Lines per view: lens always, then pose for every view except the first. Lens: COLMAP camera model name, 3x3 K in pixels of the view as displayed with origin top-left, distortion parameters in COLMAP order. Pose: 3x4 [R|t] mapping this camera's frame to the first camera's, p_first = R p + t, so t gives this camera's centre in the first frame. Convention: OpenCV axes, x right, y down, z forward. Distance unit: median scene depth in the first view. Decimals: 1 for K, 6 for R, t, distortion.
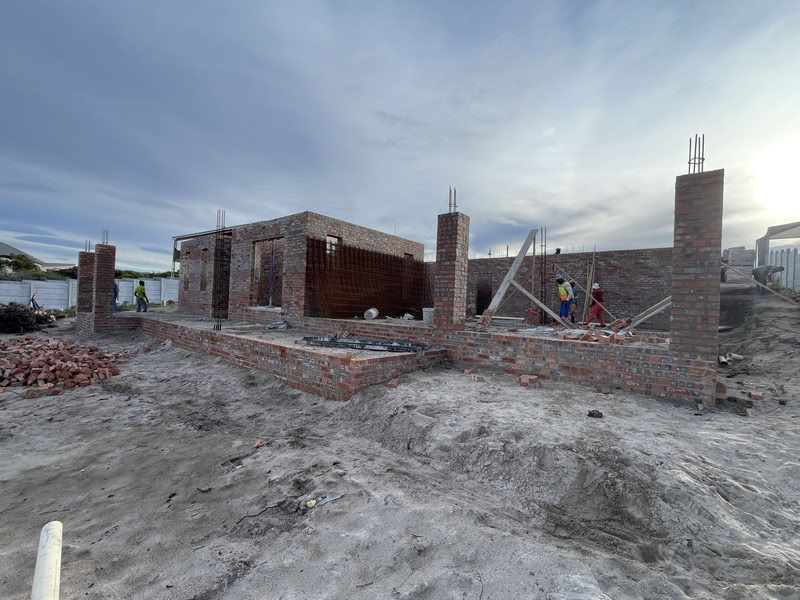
lens RADIAL K [[351.2, 0, 400.0], [0, 351.2, 300.0], [0, 0, 1]] dist [-0.002241, 0.000176]
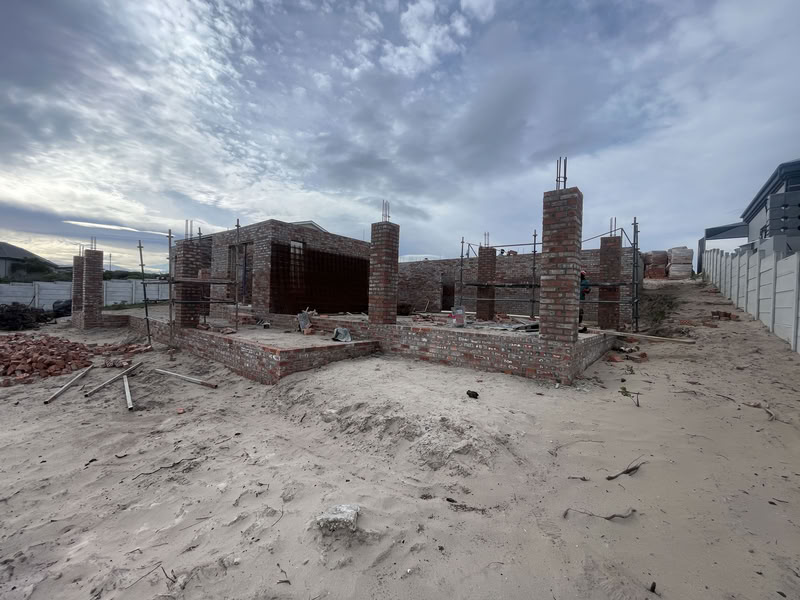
lens RADIAL K [[323.6, 0, 398.5], [0, 323.6, 302.2], [0, 0, 1]] dist [-0.002987, -0.000132]
pose [[0.999862, -0.008826, 0.014052, 0.189317], [0.008580, 0.999812, 0.017404, -0.003442], [-0.014203, -0.017281, 0.999750, -0.062574]]
